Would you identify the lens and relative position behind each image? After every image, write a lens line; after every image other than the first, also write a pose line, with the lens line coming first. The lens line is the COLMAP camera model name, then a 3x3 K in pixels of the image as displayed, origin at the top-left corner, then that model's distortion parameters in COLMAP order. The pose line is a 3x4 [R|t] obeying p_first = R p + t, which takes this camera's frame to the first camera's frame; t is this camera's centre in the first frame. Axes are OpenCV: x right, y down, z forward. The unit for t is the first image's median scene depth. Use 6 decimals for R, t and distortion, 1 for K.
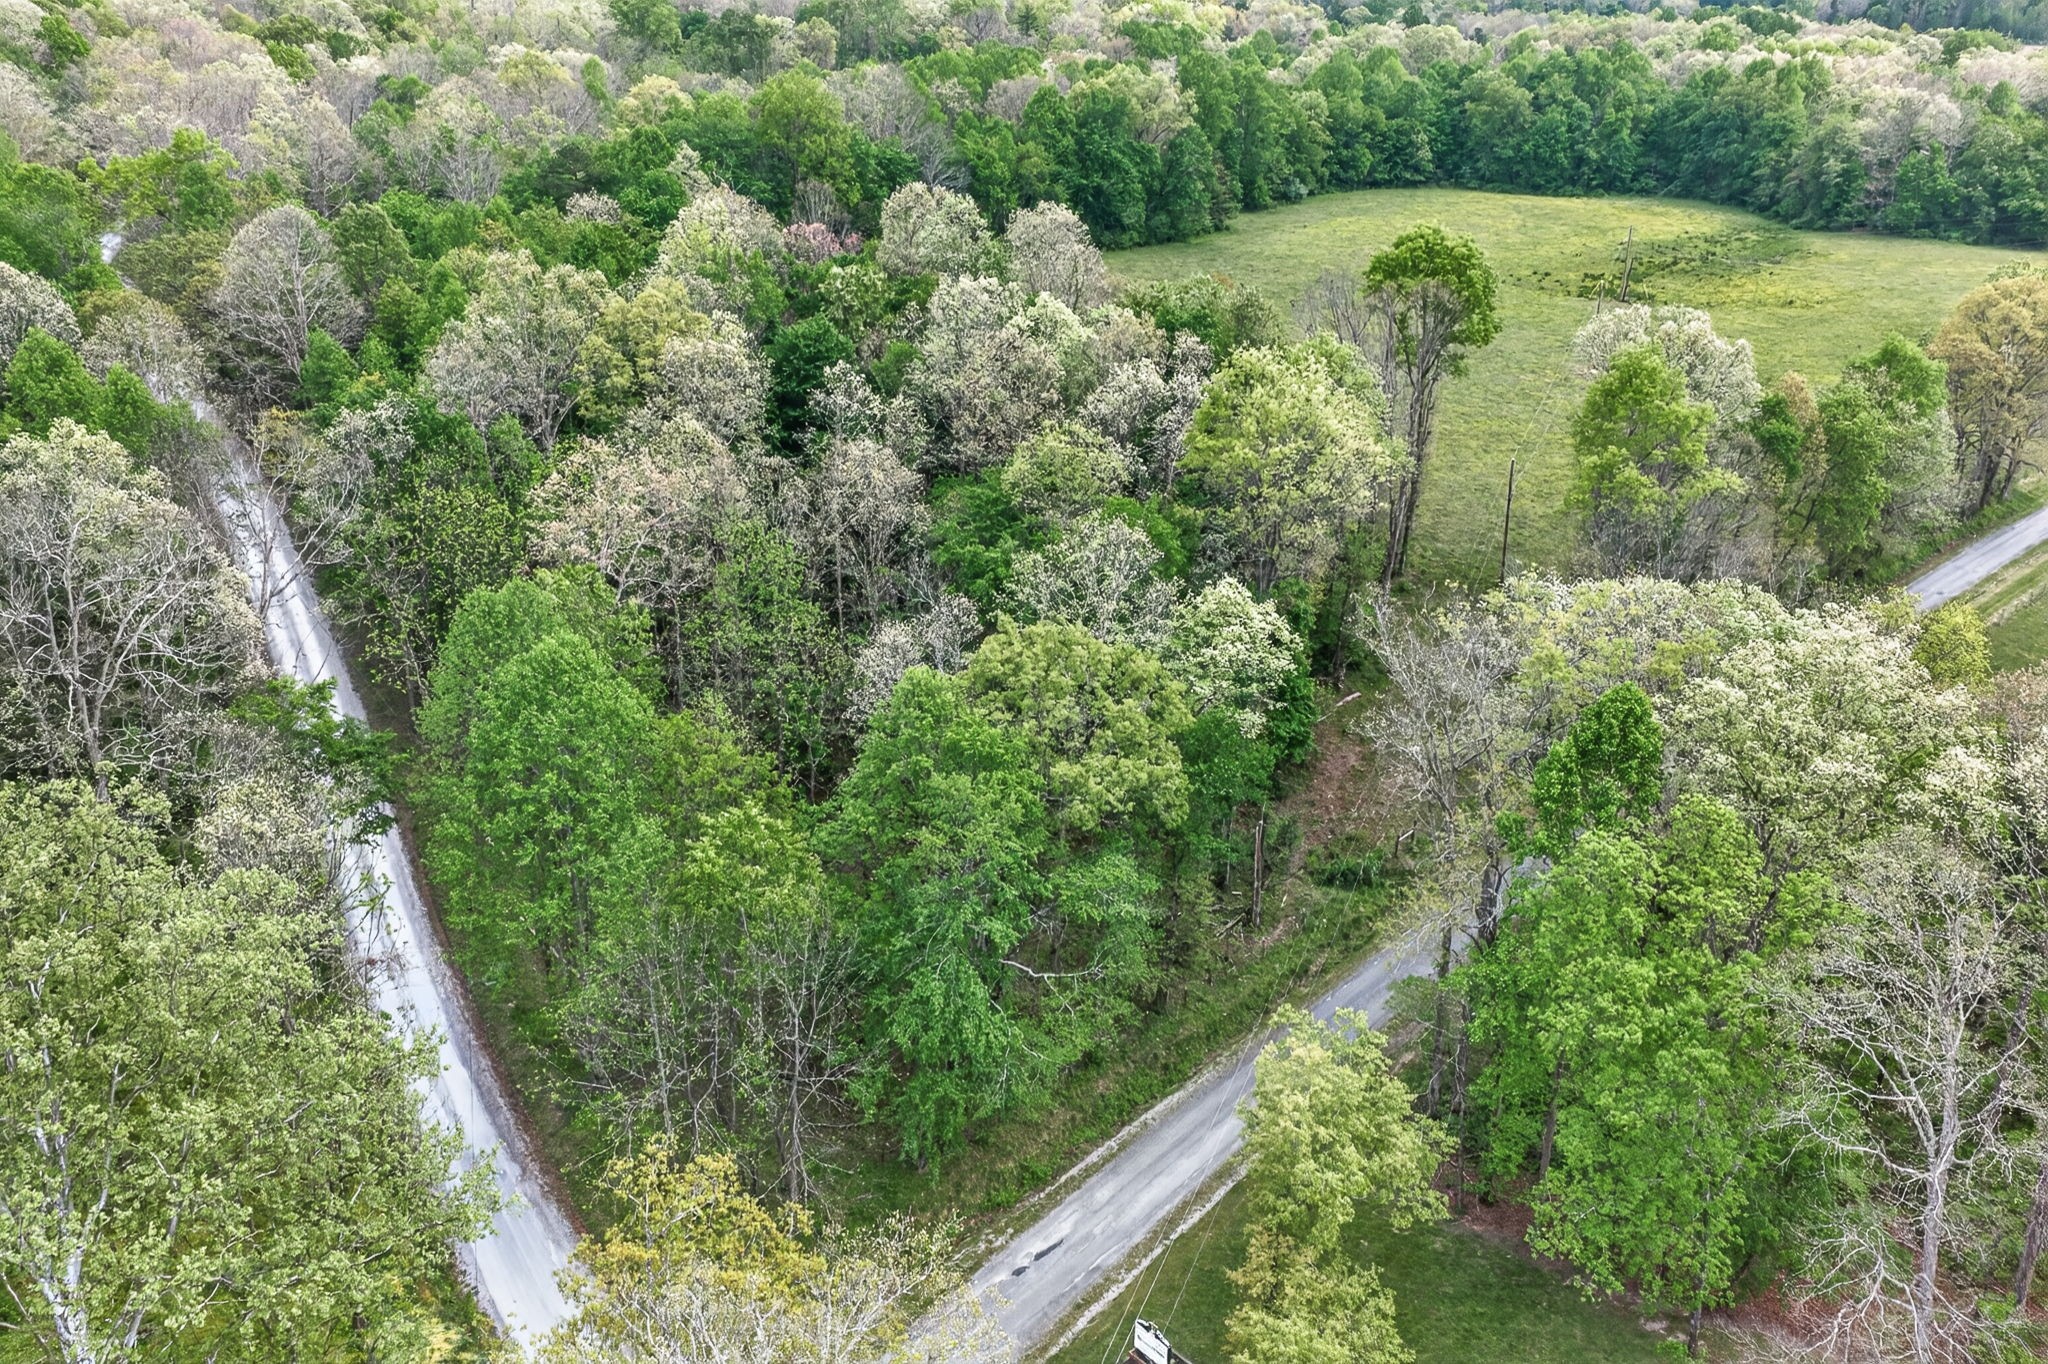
lens RADIAL K [[1686.2, 0, 1039.0], [0, 1686.2, 673.1], [0, 0, 1]] dist [0.060231, -0.084315]
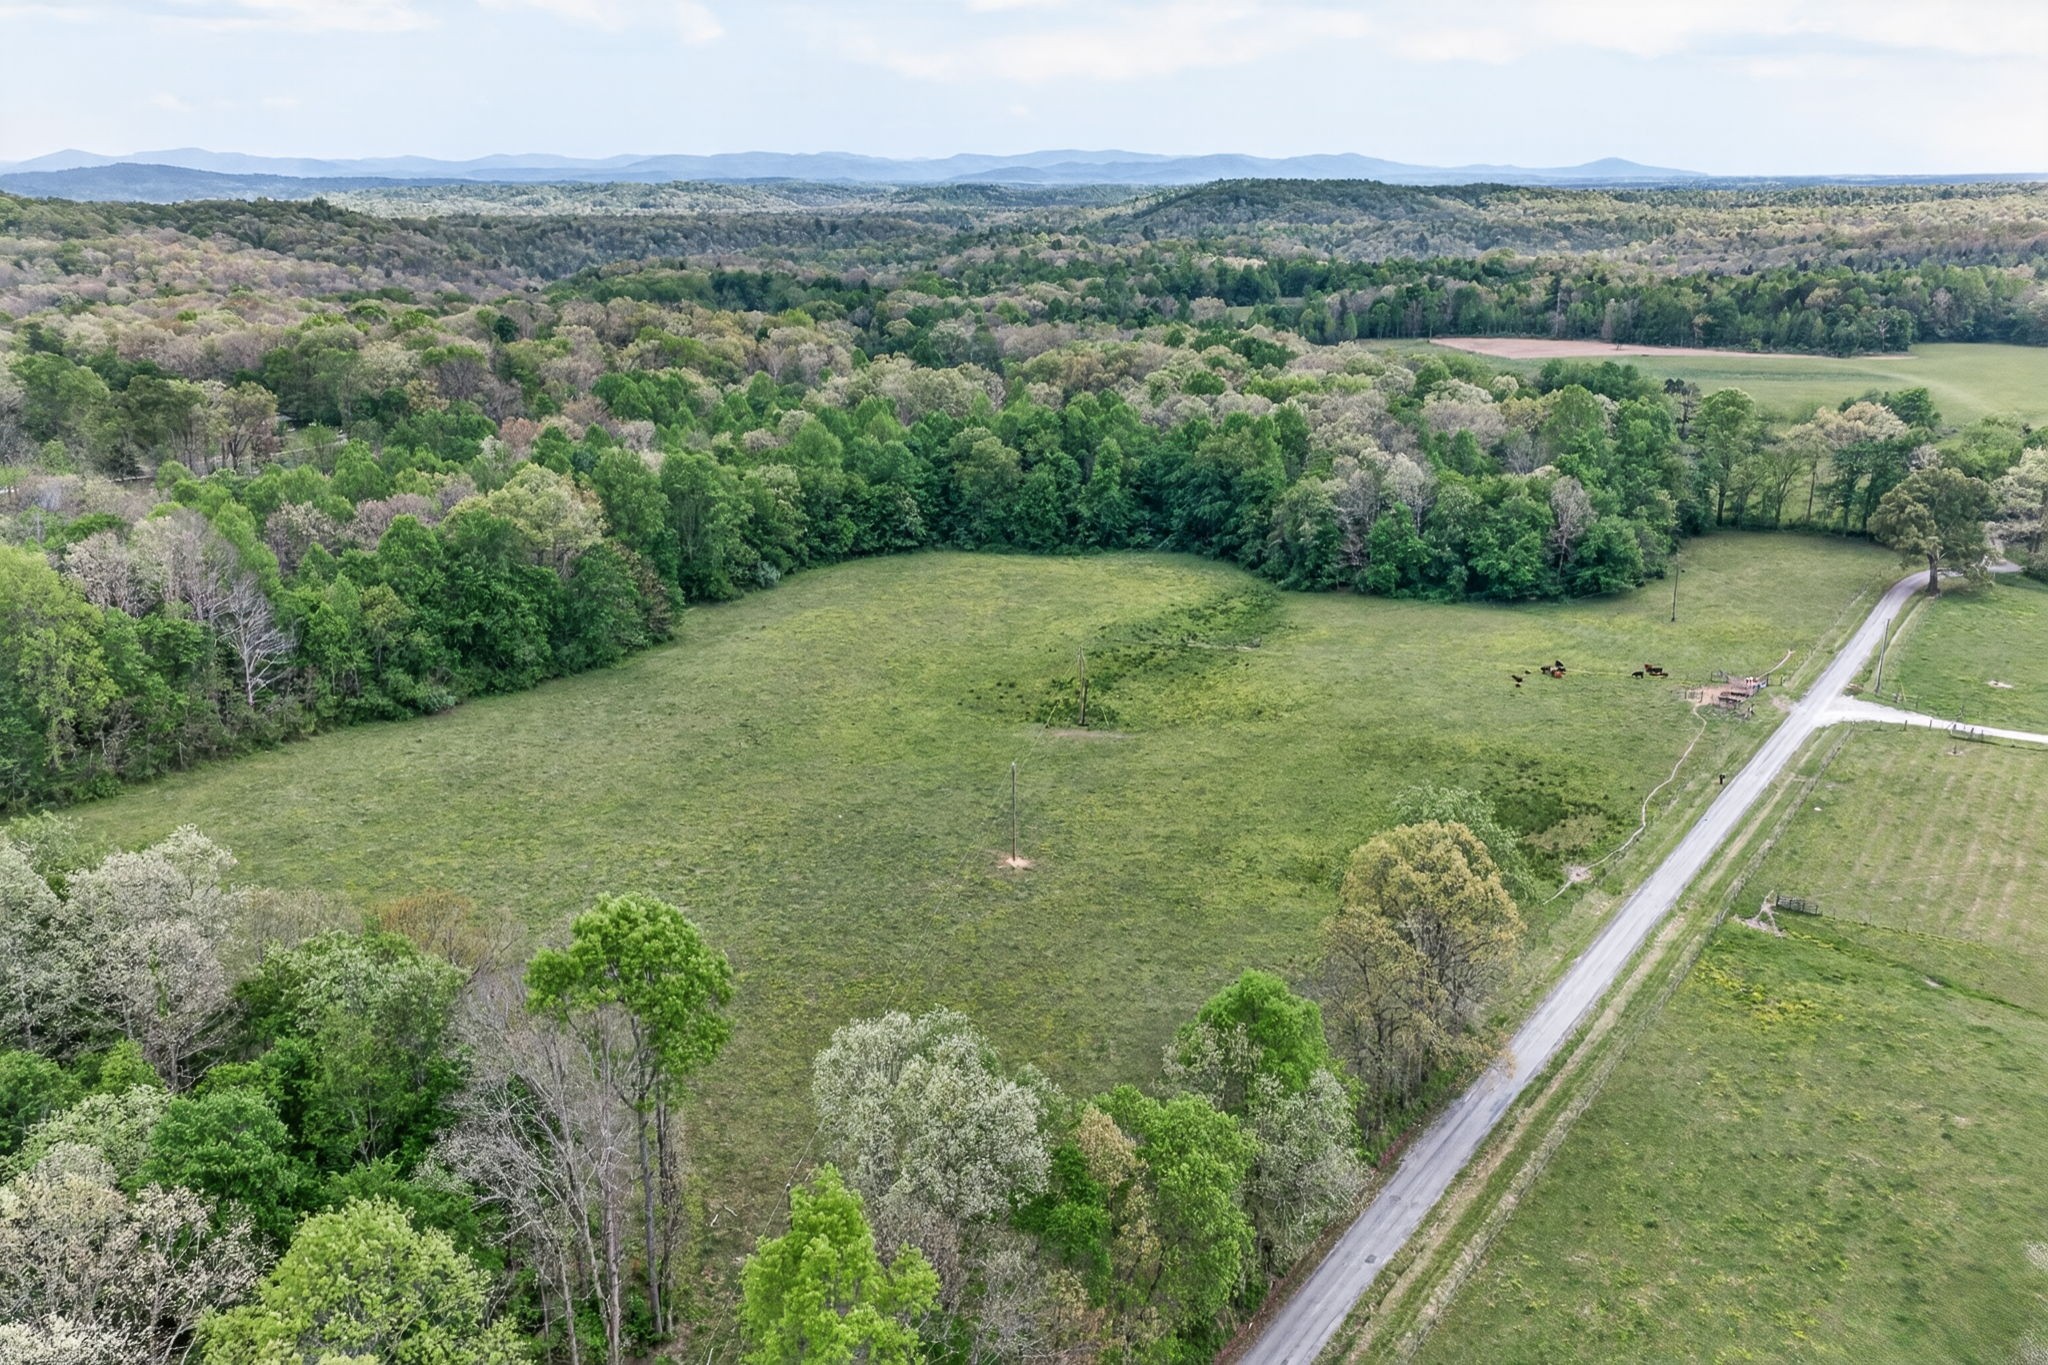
lens RADIAL K [[1686.2, 0, 1039.0], [0, 1686.2, 673.6], [0, 0, 1]] dist [0.060231, -0.084315]
pose [[0.975790, -0.070864, 0.206911, 0.110002], [0.099863, 0.986038, -0.133253, -0.103225], [-0.194580, 0.150690, 0.969243, 0.105572]]
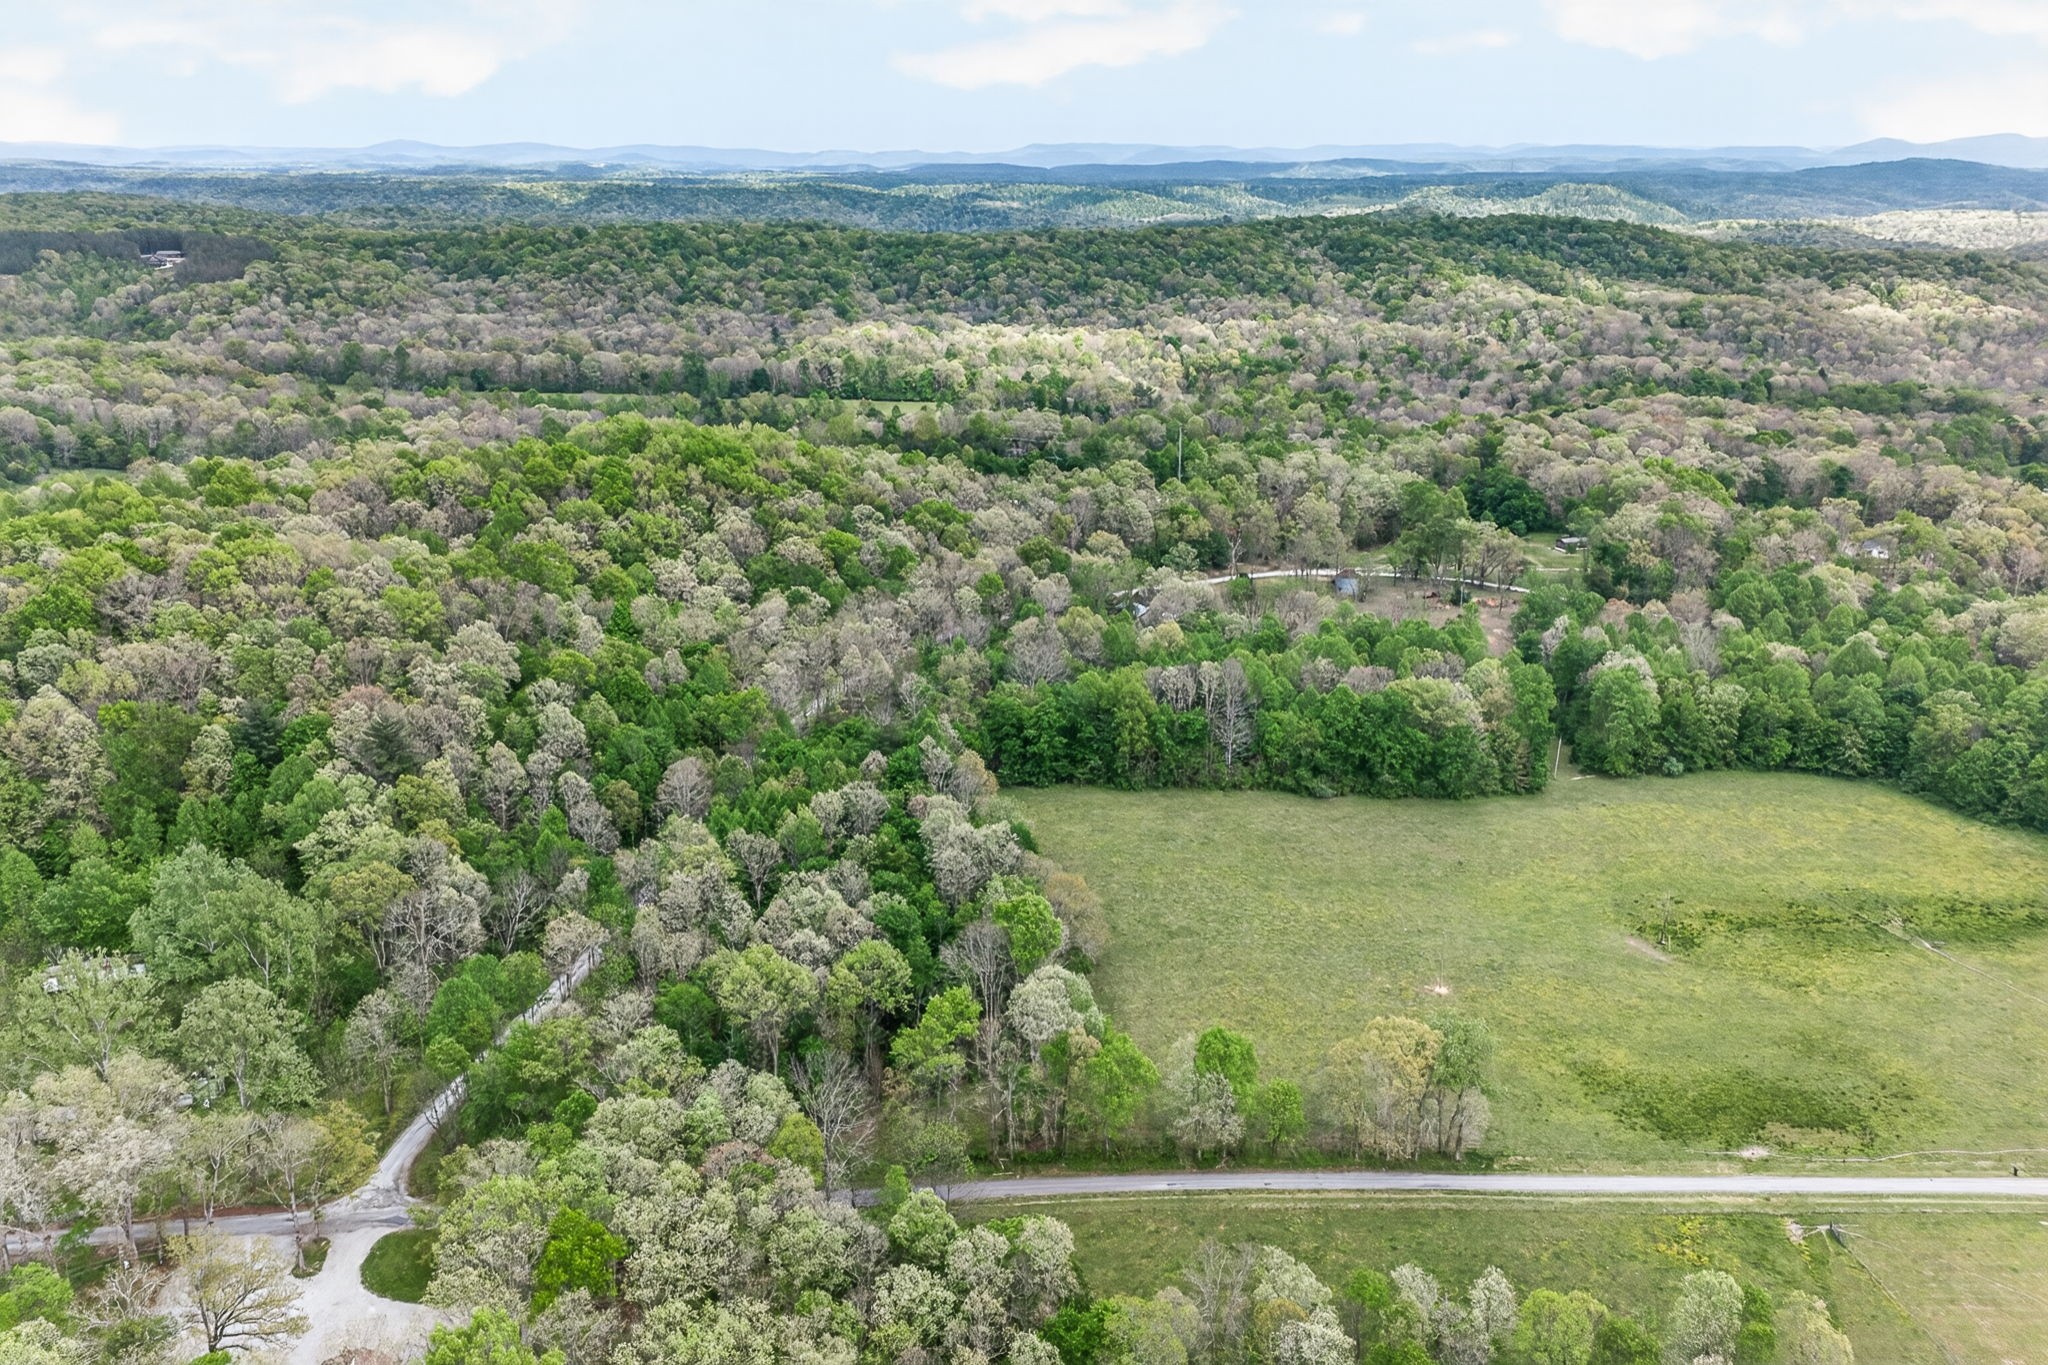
lens RADIAL K [[1686.2, 0, 1039.0], [0, 1686.2, 673.6], [0, 0, 1]] dist [0.060231, -0.084315]
pose [[0.747014, 0.196366, -0.635146, 0.616547], [-0.280999, 0.959107, -0.033968, -0.191254], [0.602502, 0.203850, 0.771645, -0.253745]]
